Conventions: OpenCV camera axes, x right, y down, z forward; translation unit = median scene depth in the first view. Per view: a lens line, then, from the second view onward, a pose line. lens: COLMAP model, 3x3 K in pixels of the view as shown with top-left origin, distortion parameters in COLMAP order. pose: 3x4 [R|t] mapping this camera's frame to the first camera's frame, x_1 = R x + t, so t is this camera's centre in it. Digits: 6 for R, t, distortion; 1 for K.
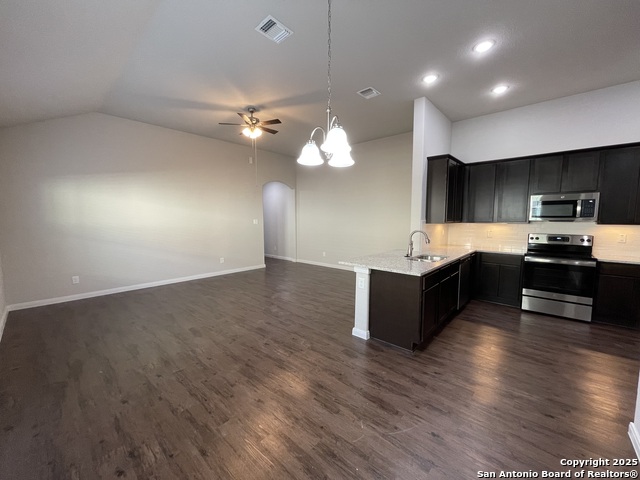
lens RADIAL K [[258.8, 0, 318.4], [0, 258.8, 240.6], [0, 0, 1]] dist [-0.000537, -0.000172]
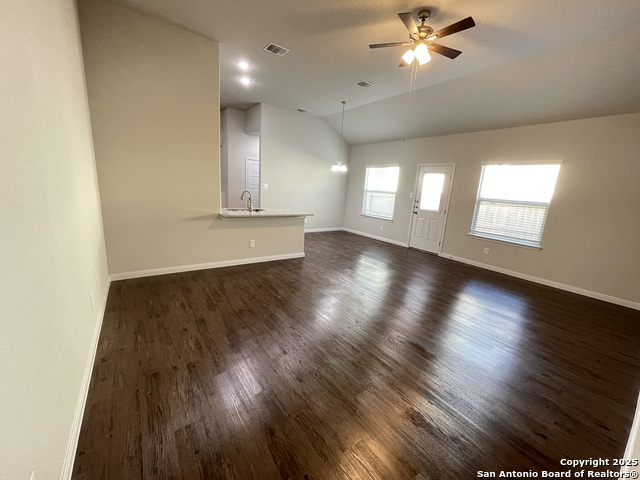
lens RADIAL K [[258.8, 0, 321.2], [0, 258.8, 239.2], [0, 0, 1]] dist [-0.000537, -0.000172]
pose [[-0.974259, -0.111790, 0.195763, -0.235600], [-0.048212, 0.951616, 0.303483, -0.203911], [-0.220217, 0.286233, -0.932510, 2.063550]]
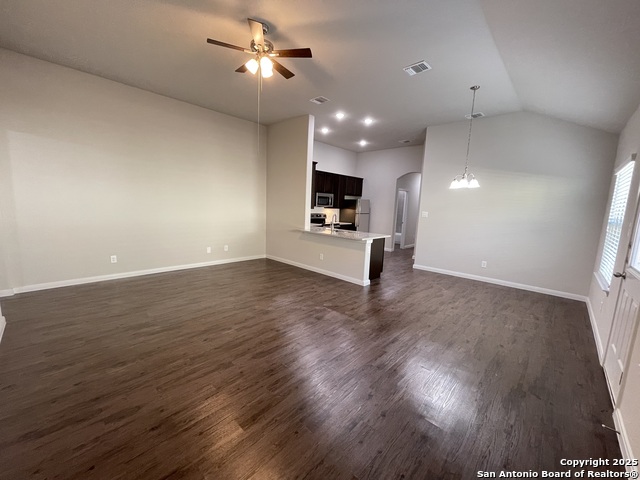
lens RADIAL K [[258.8, 0, 314.7], [0, 258.8, 242.5], [0, 0, 1]] dist [-0.000537, -0.000172]
pose [[0.027759, -0.145703, 0.988939, -1.089503], [0.052093, 0.988187, 0.144129, -0.094648], [-0.998256, 0.047516, 0.035021, 1.015192]]
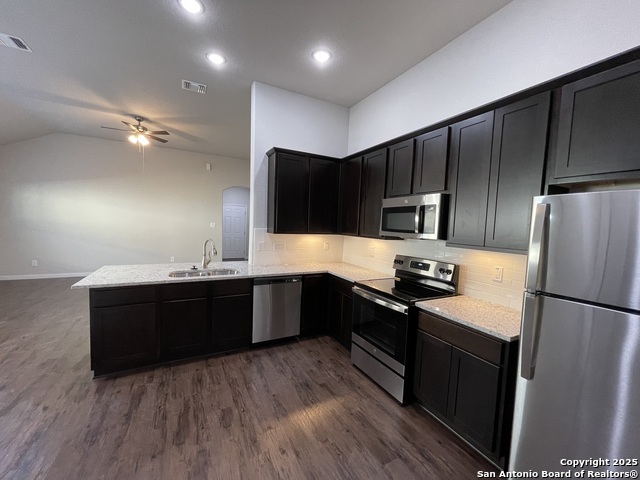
lens RADIAL K [[258.8, 0, 316.7], [0, 258.8, 239.8], [0, 0, 1]] dist [-0.000537, -0.000172]
pose [[0.938433, 0.058643, -0.340447, 0.946368], [-0.069497, 0.997386, -0.019763, -0.042122], [0.338399, 0.042206, 0.940056, 0.308748]]
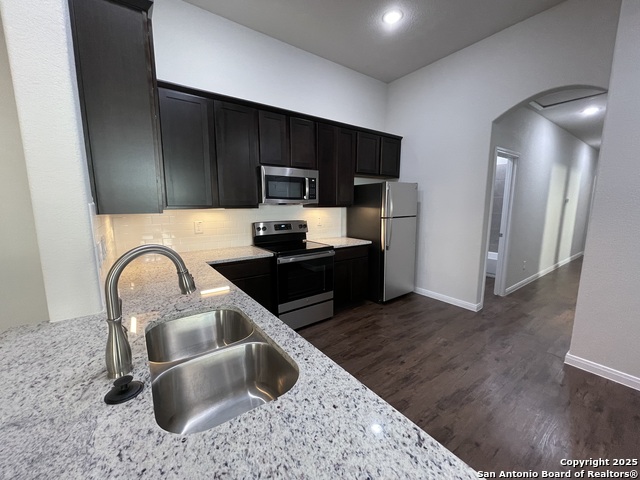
lens RADIAL K [[258.8, 0, 319.8], [0, 258.8, 239.2], [0, 0, 1]] dist [-0.000537, -0.000172]
pose [[0.199144, -0.136254, 0.970452, 0.189931], [0.087798, 0.988785, 0.120812, -0.056790], [-0.976029, 0.061145, 0.208873, 0.760631]]
